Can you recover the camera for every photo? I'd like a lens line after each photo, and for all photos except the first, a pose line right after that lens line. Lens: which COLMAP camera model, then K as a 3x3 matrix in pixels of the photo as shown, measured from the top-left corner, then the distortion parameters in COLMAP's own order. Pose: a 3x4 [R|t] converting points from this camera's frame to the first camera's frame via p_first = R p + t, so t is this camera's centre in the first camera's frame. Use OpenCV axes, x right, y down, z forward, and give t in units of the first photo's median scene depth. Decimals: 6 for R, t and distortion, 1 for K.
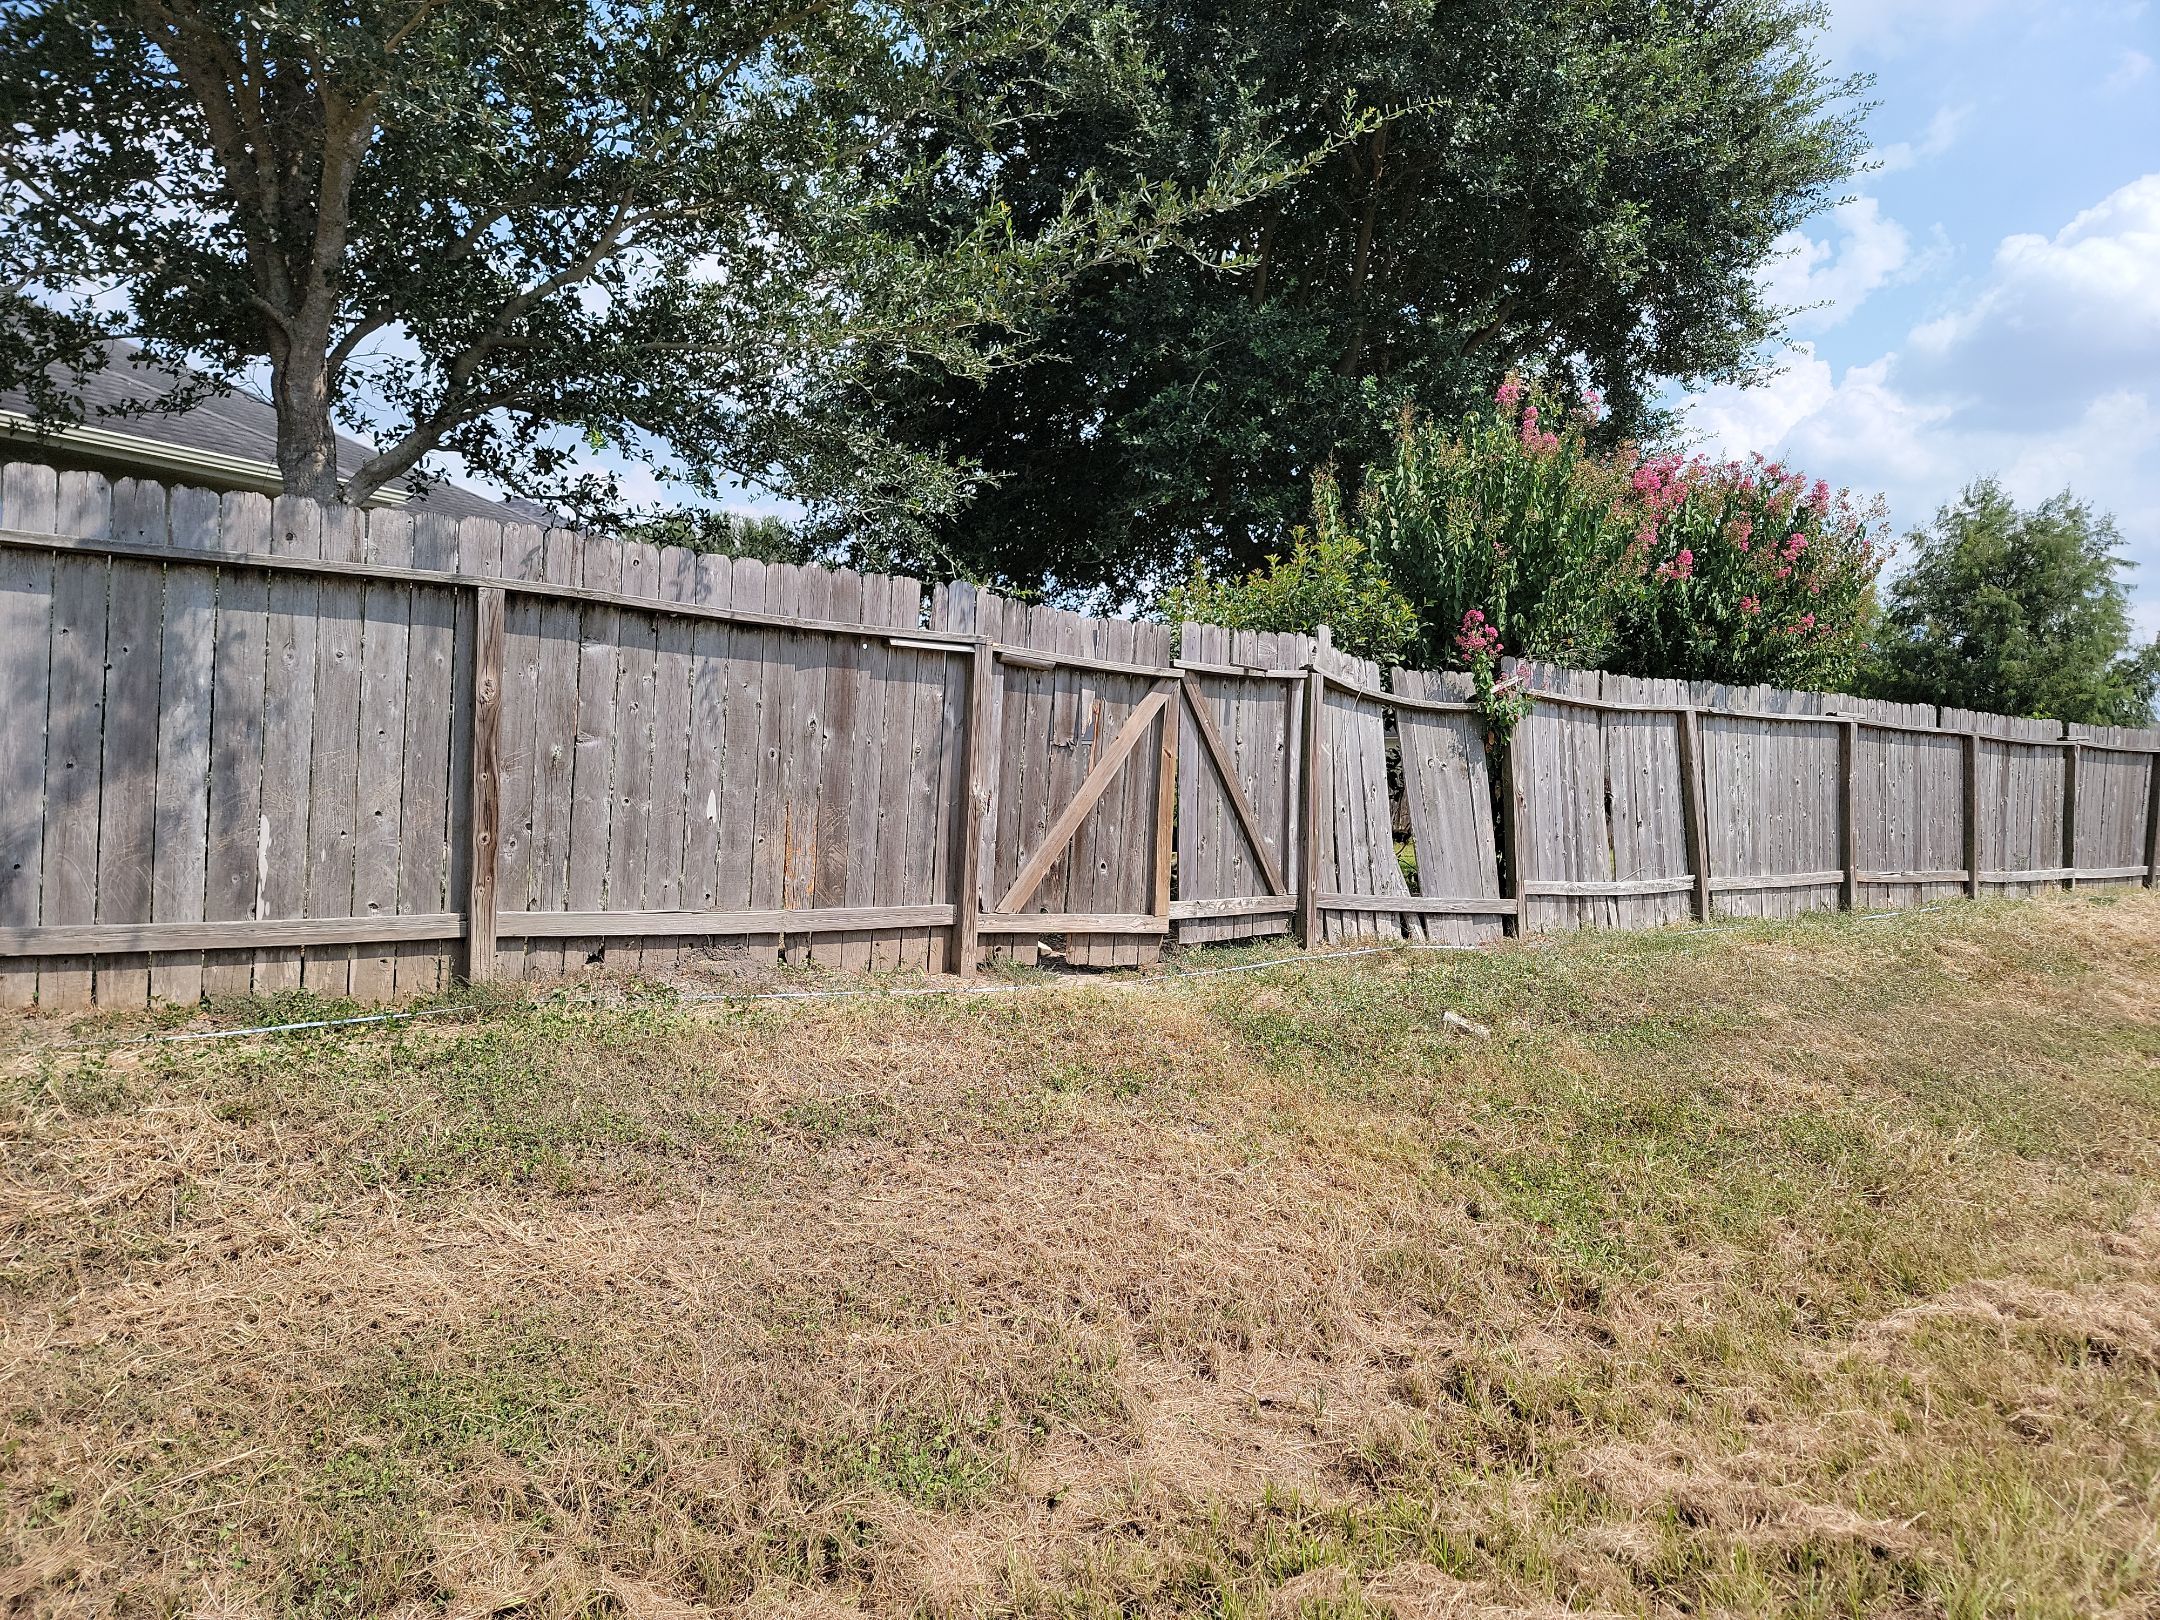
lens RADIAL K [[1843.1, 0, 1080.0], [0, 1843.1, 810.0], [0, 0, 1]] dist [0.144524, -0.133414]
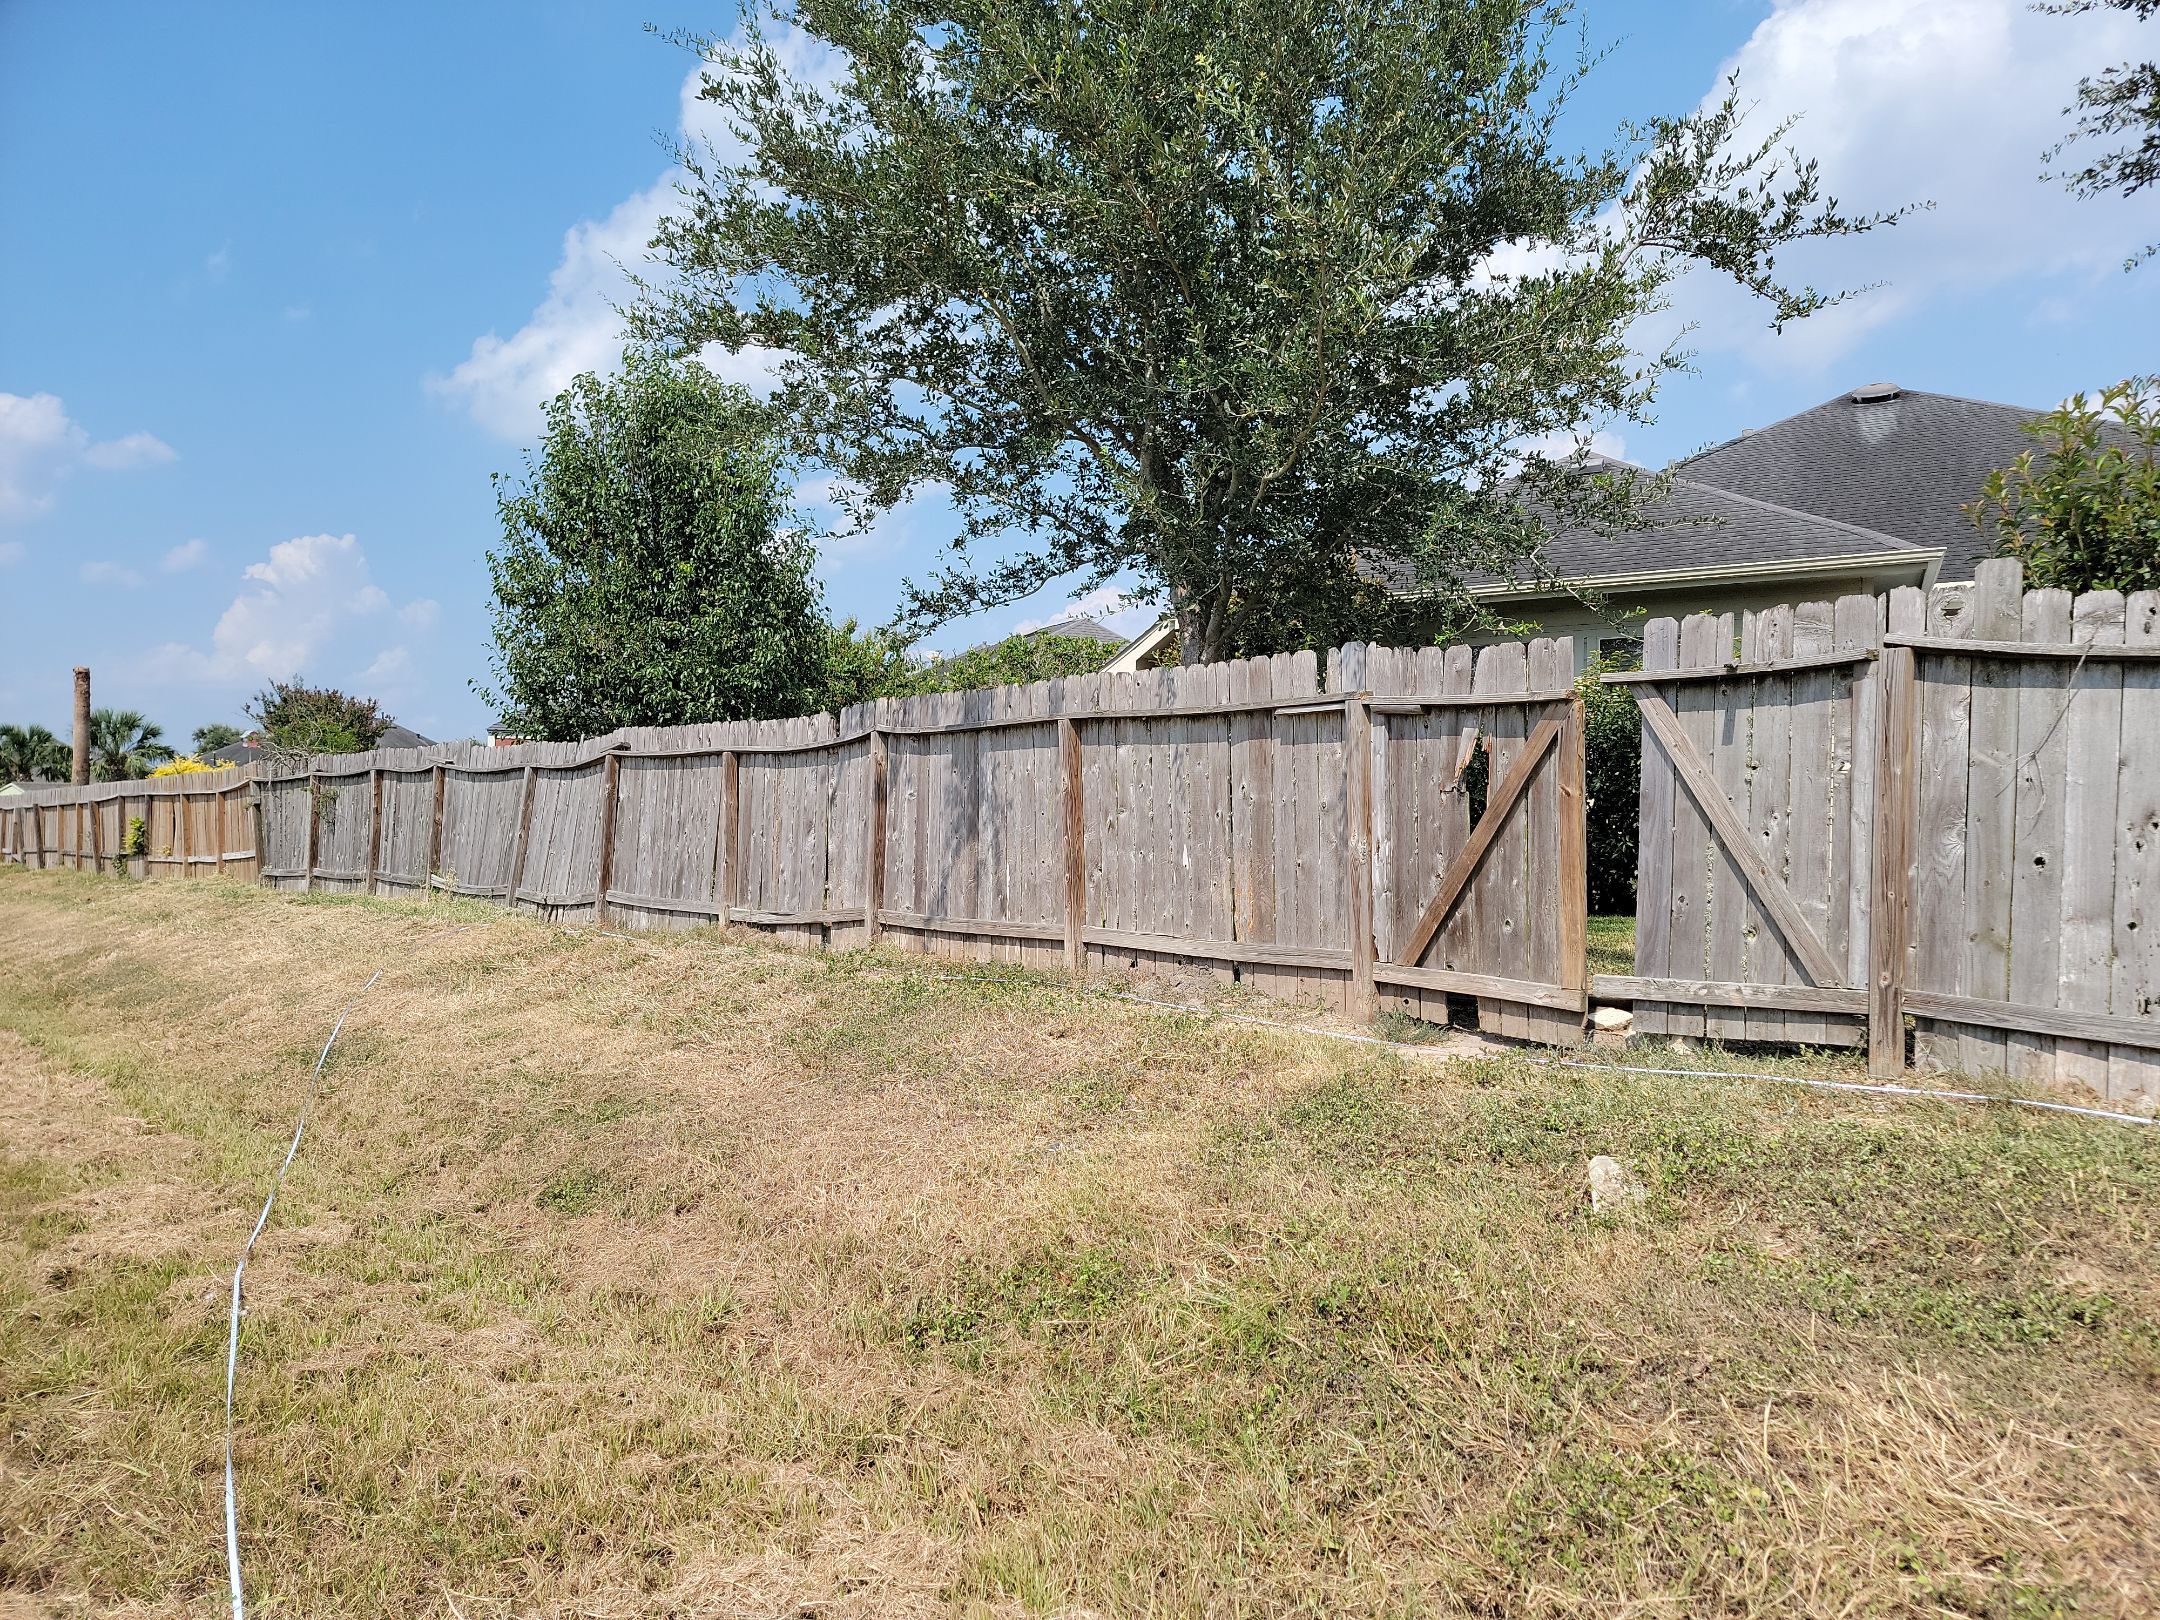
lens RADIAL K [[1843.1, 0, 1080.0], [0, 1843.1, 810.0], [0, 0, 1]] dist [0.144524, -0.133414]
pose [[-0.125776, -0.049858, -0.990805, 0.626146], [-0.026660, 0.998545, -0.046863, 0.015848], [0.991700, 0.020521, -0.126923, 0.618156]]
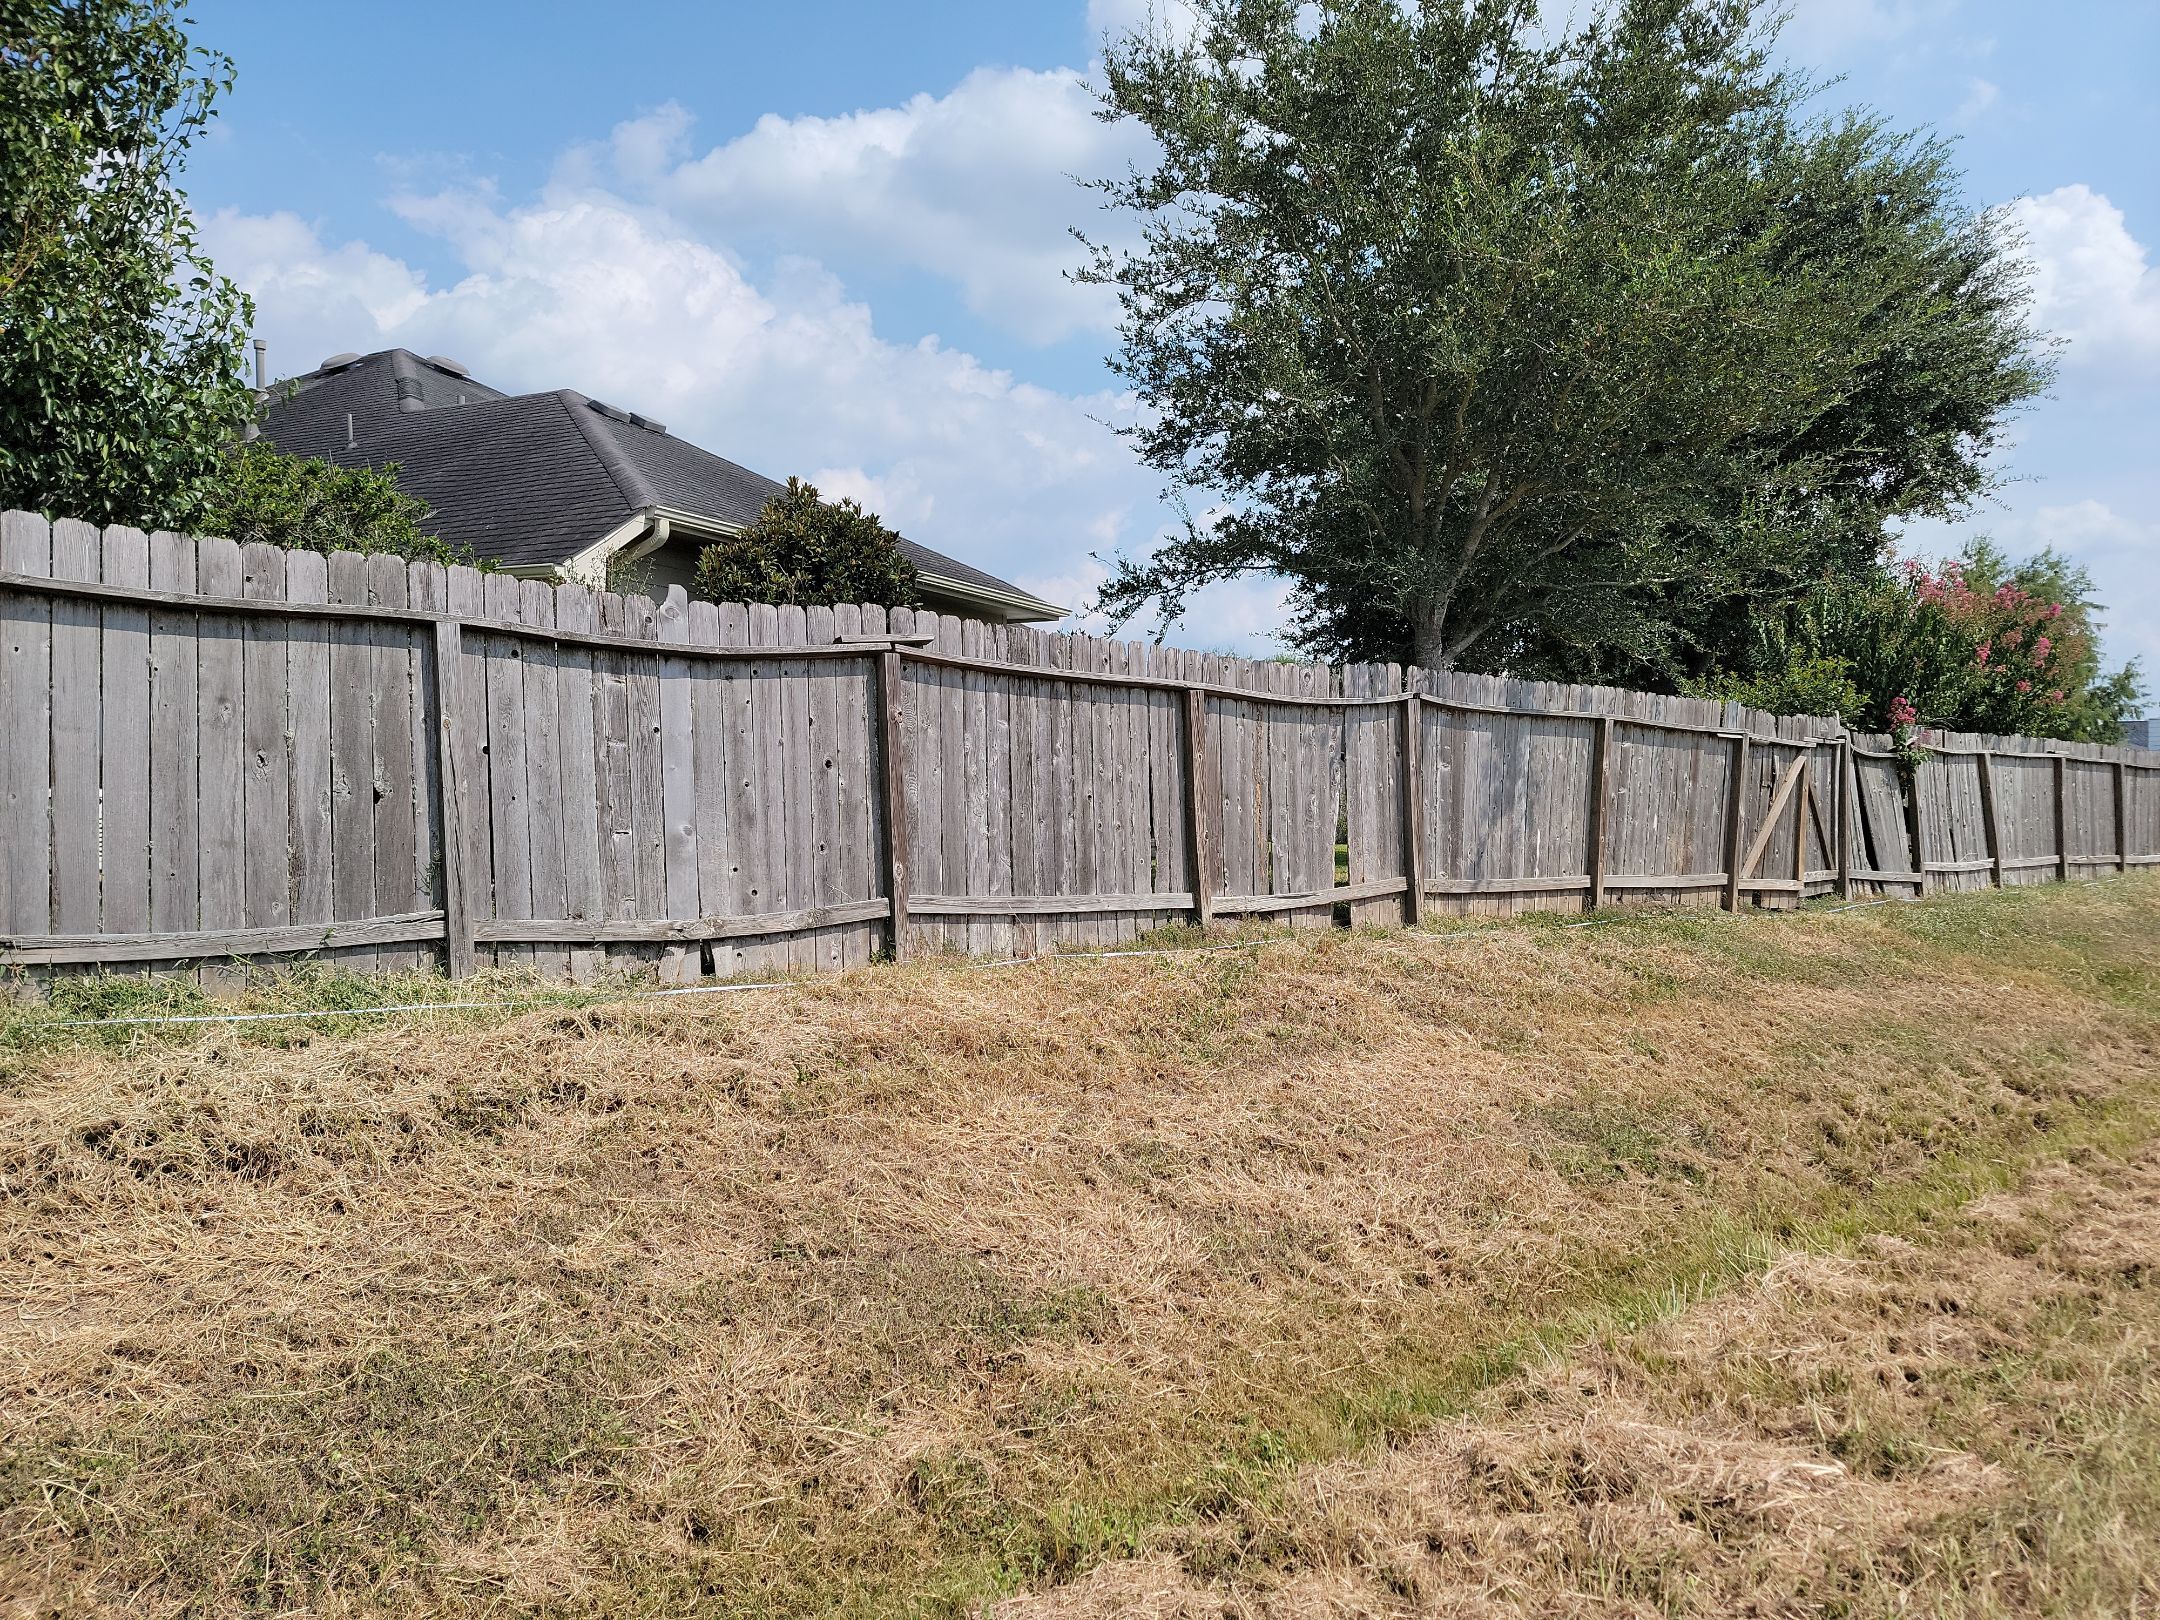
lens RADIAL K [[1843.1, 0, 1080.0], [0, 1843.1, 810.0], [0, 0, 1]] dist [0.144524, -0.133414]
pose [[0.998261, -0.009916, 0.058108, -0.523794], [0.010089, 0.999945, -0.002697, -0.009164], [-0.058078, 0.003279, 0.998307, -0.533032]]
